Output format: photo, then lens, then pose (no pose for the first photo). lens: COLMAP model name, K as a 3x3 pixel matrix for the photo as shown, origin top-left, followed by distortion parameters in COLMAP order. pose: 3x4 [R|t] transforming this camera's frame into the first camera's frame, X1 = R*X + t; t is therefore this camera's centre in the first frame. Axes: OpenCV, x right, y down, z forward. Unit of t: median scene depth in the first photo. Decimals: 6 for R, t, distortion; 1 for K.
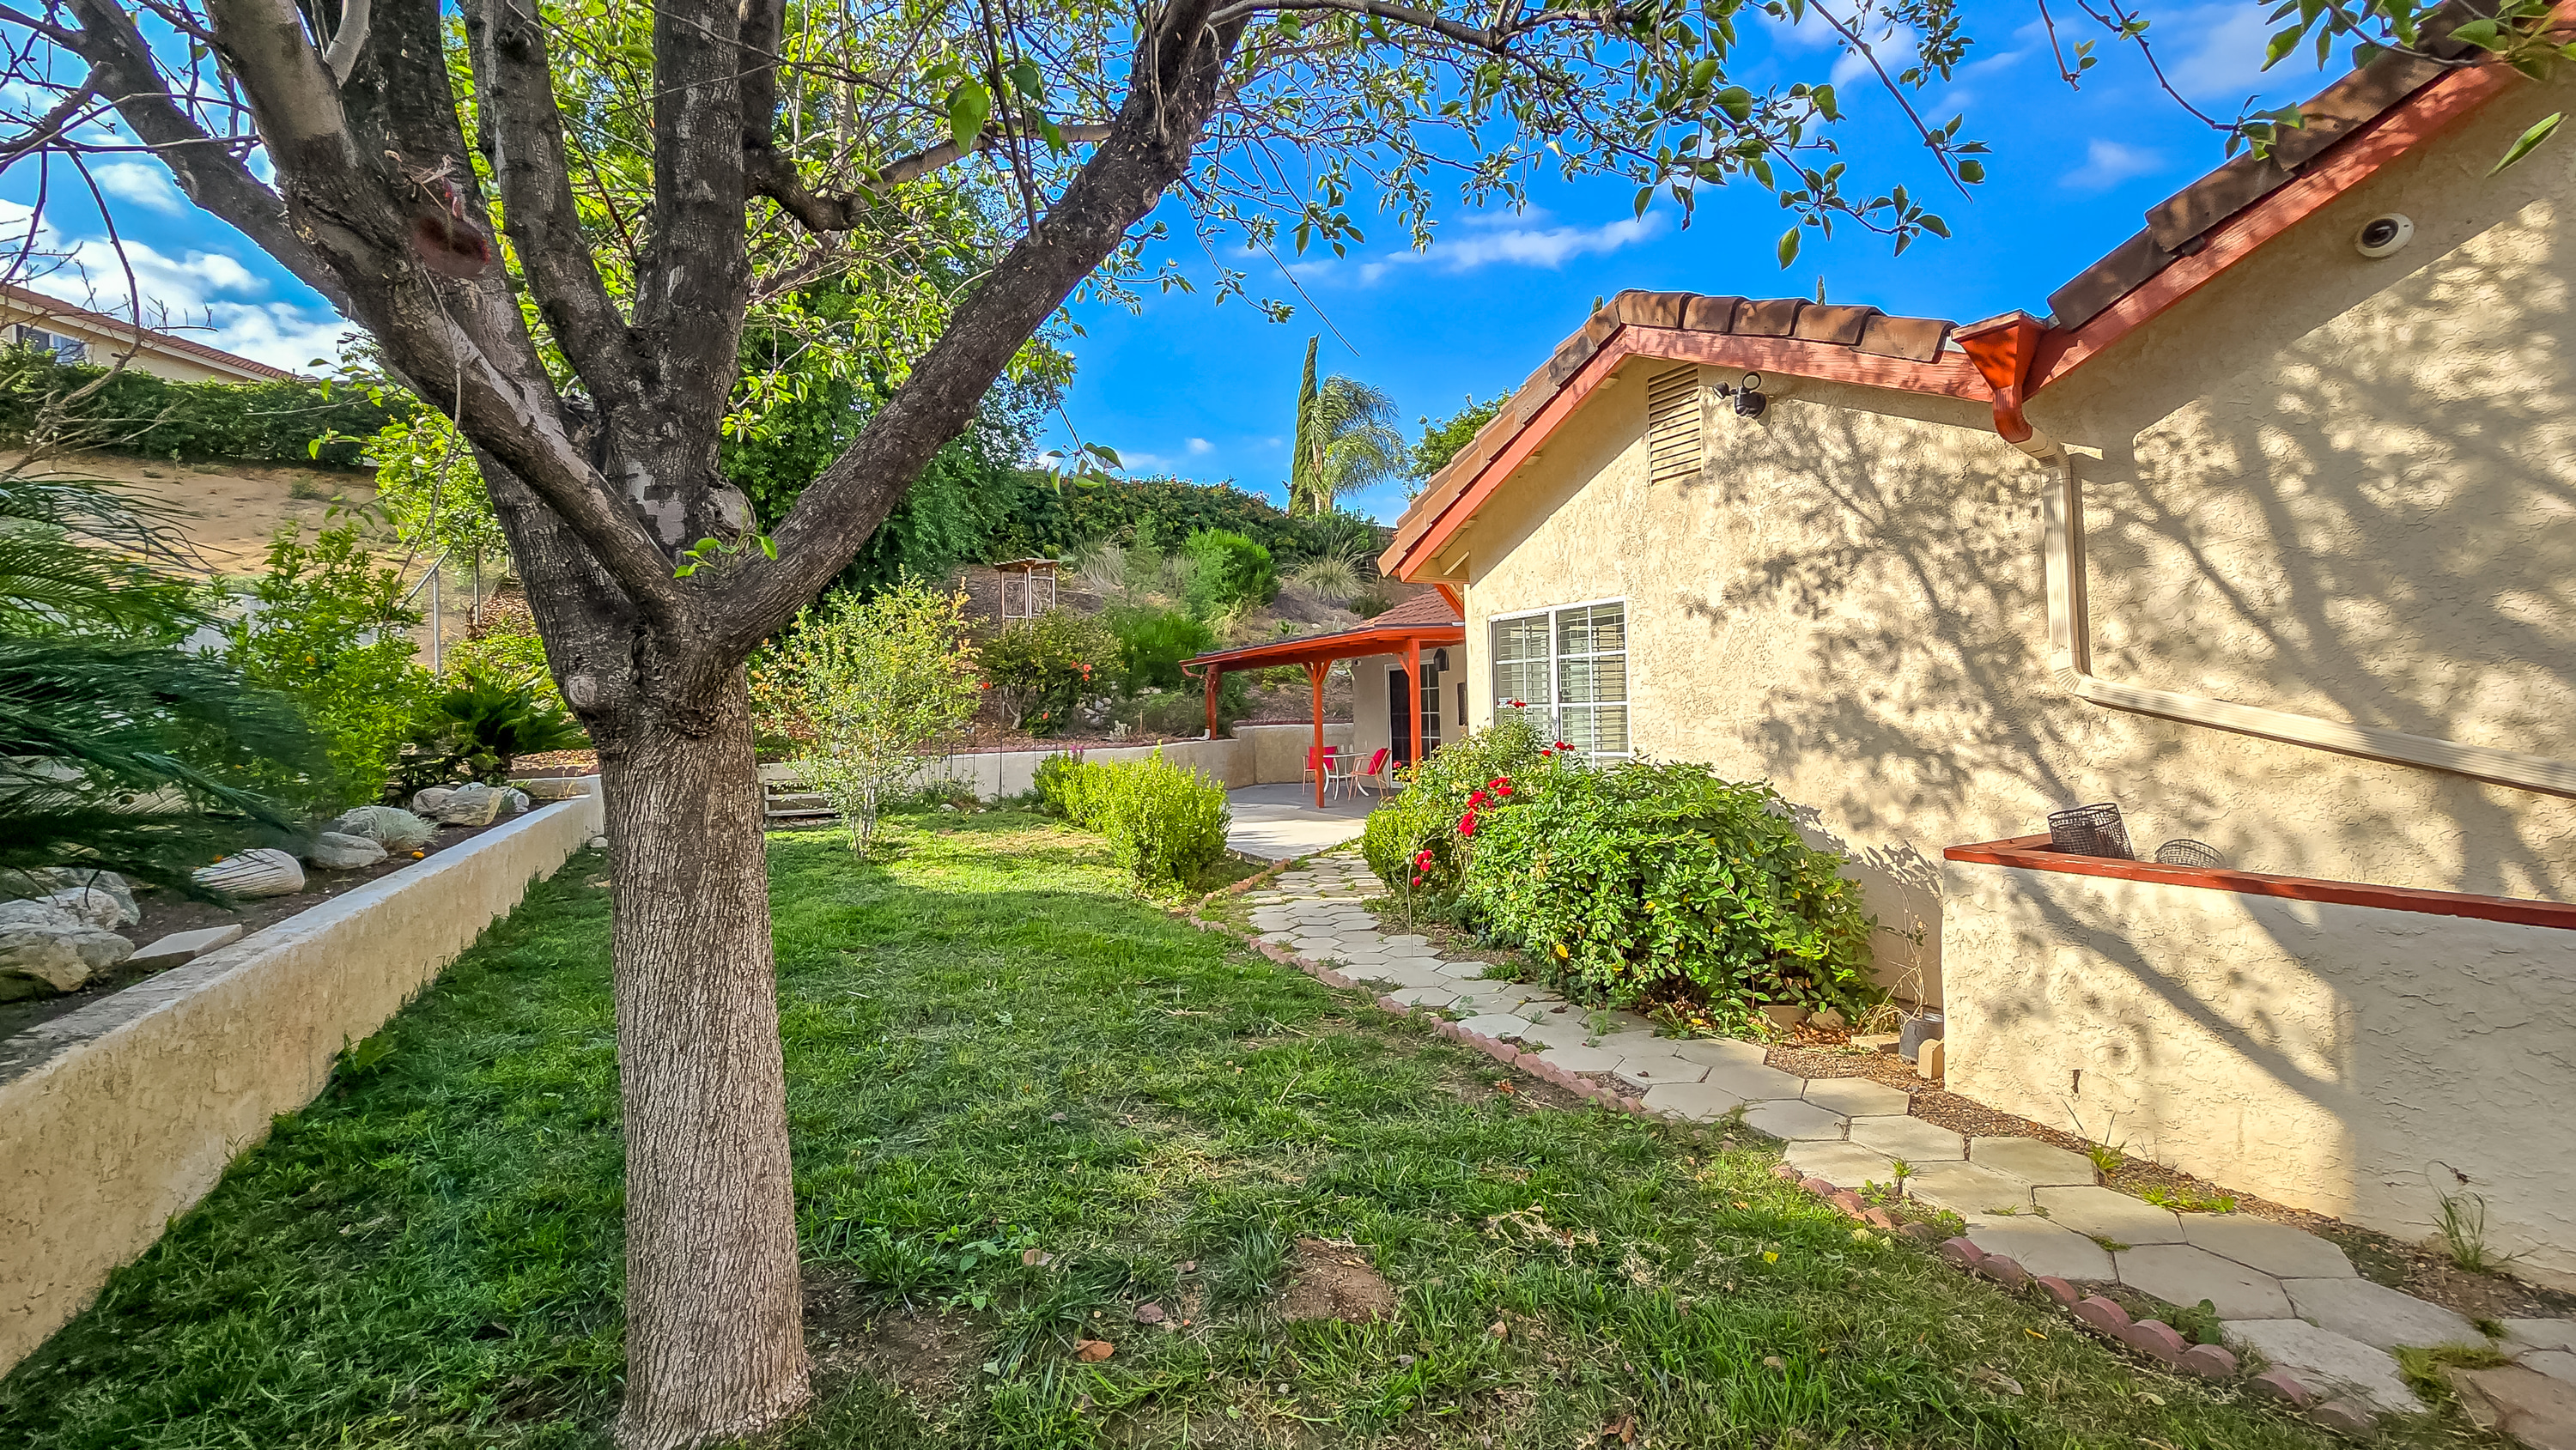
lens RADIAL K [[1053.9, 0, 1288.0], [0, 1053.9, 725.0], [0, 0, 1]] dist [0.000324, -0.000099]
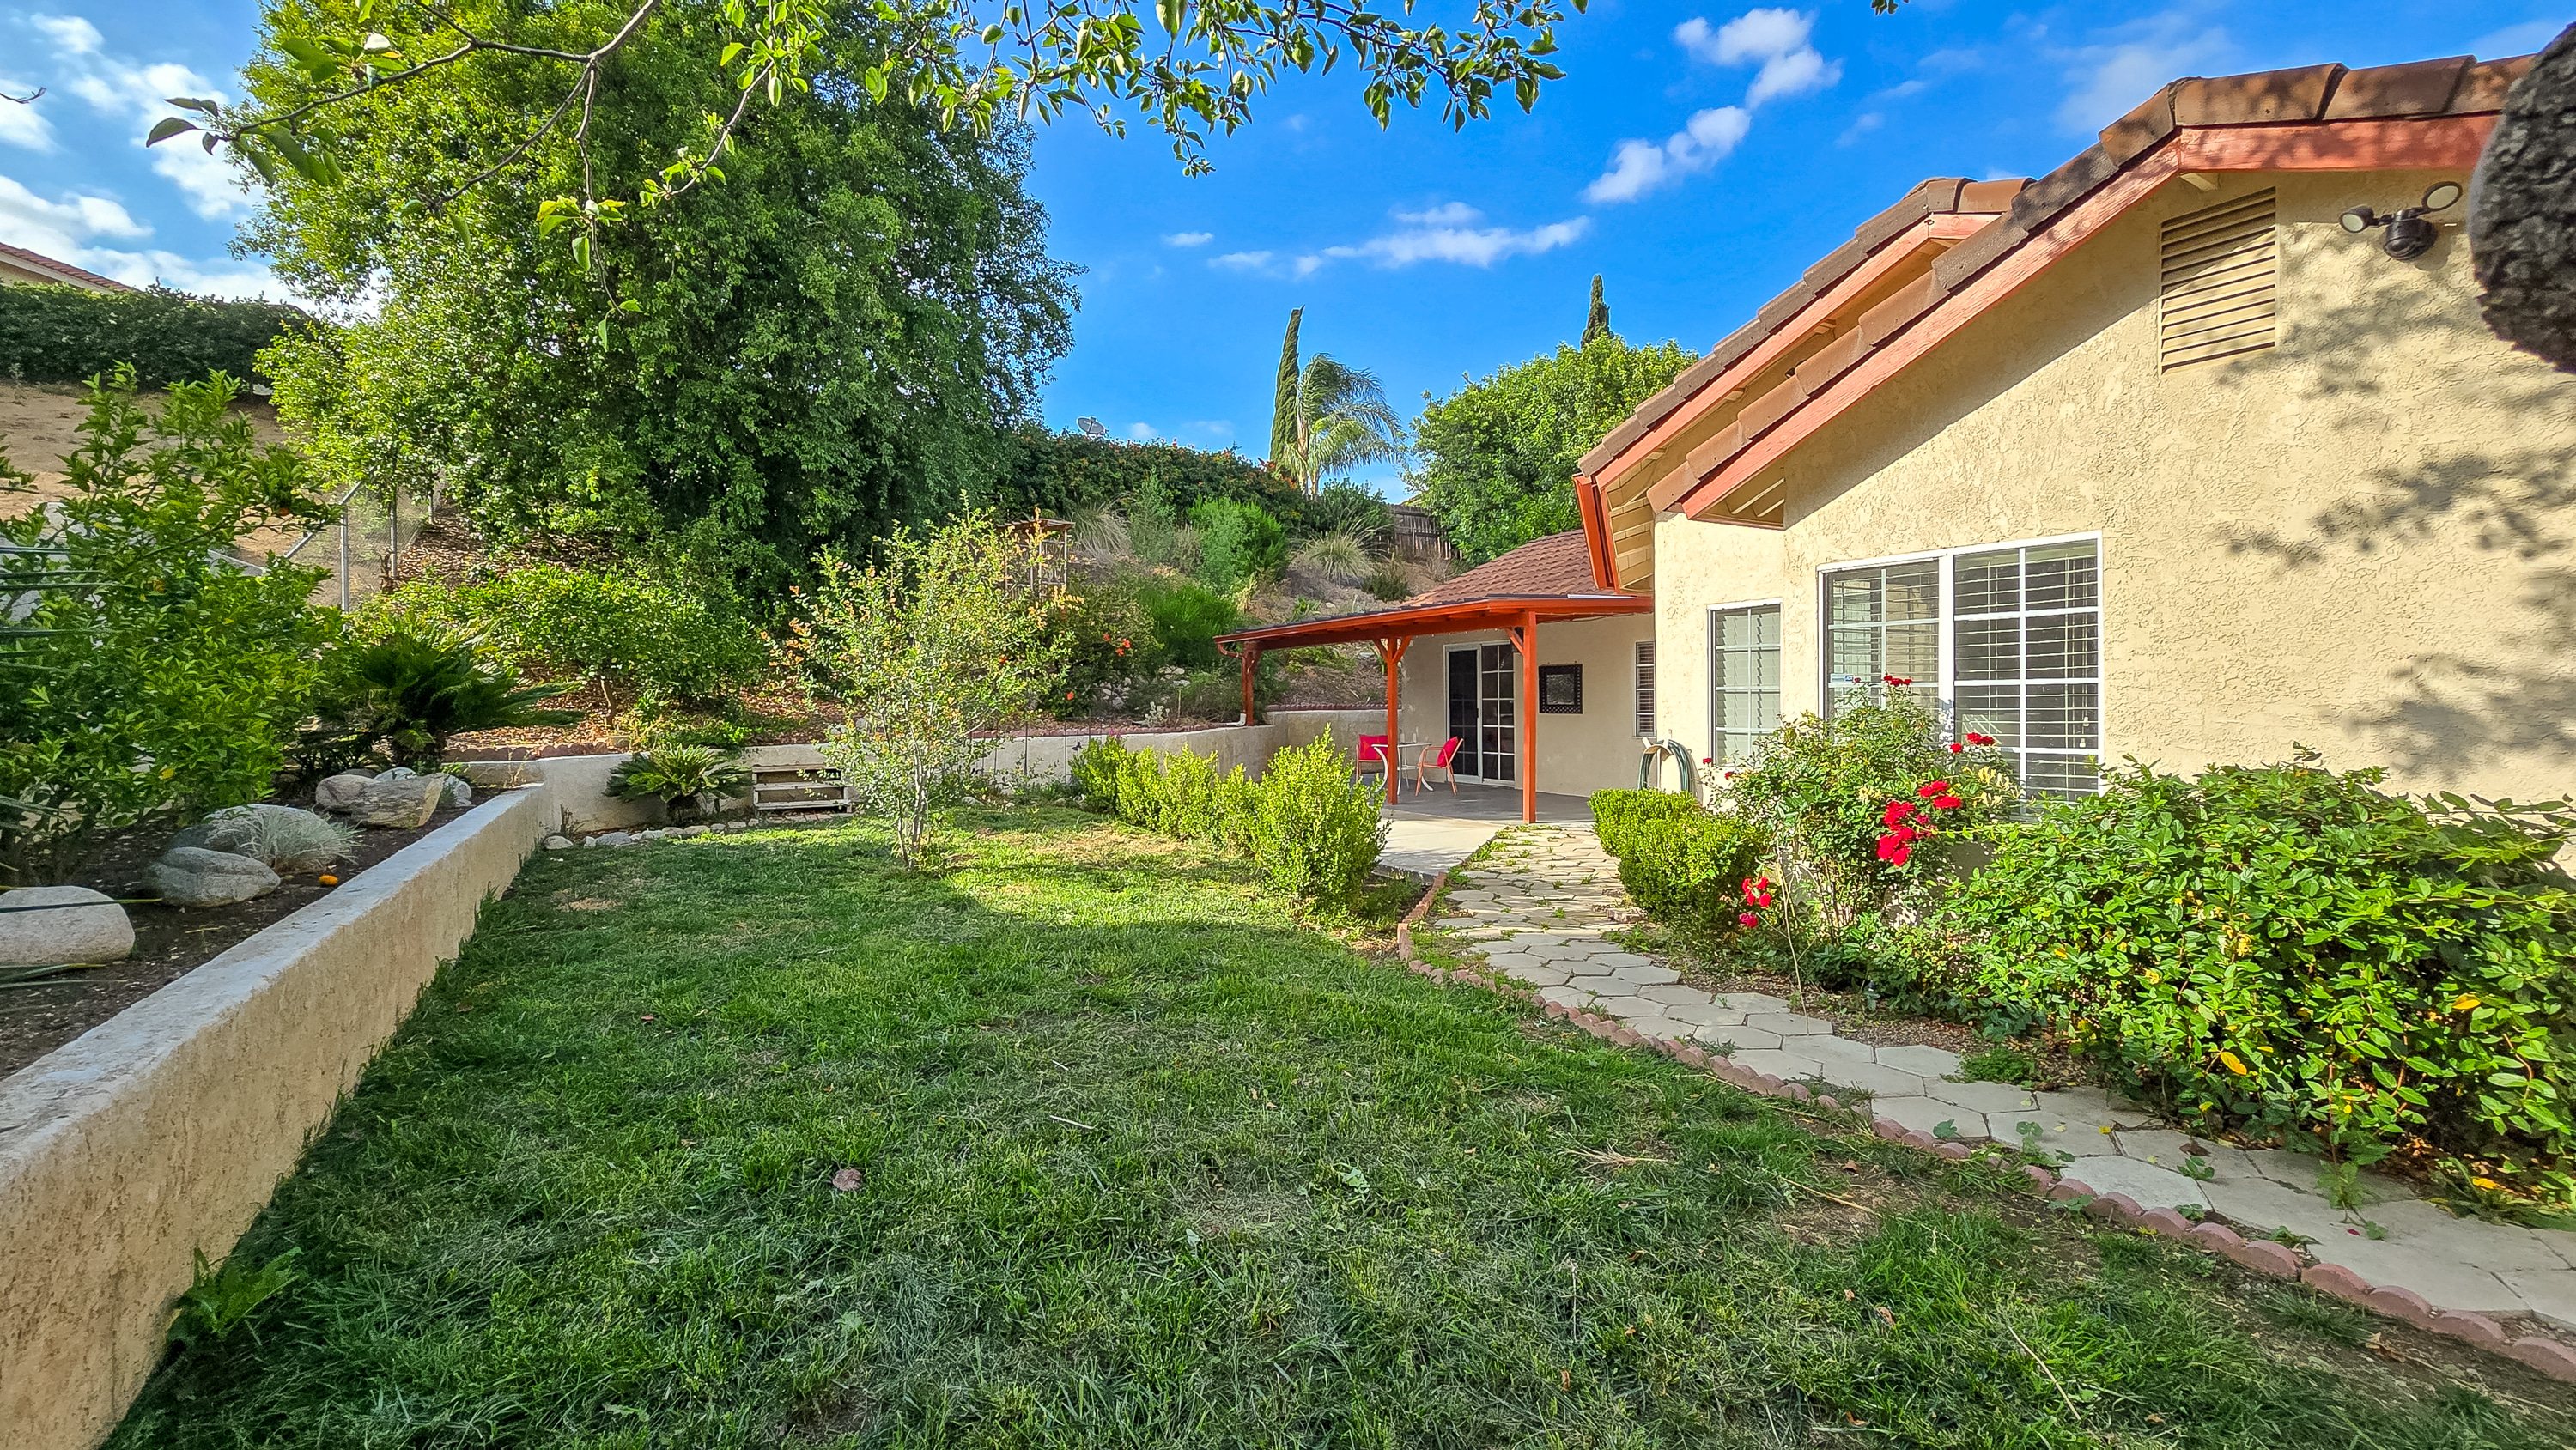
lens RADIAL K [[1048.3, 0, 1288.0], [0, 1048.3, 725.0], [0, 0, 1]] dist [-0.008600, 0.003925]
pose [[0.998096, 0.013578, 0.060172, -0.171637], [-0.014263, 0.999838, 0.010980, 0.006050], [-0.060013, -0.011817, 0.998128, 0.201699]]
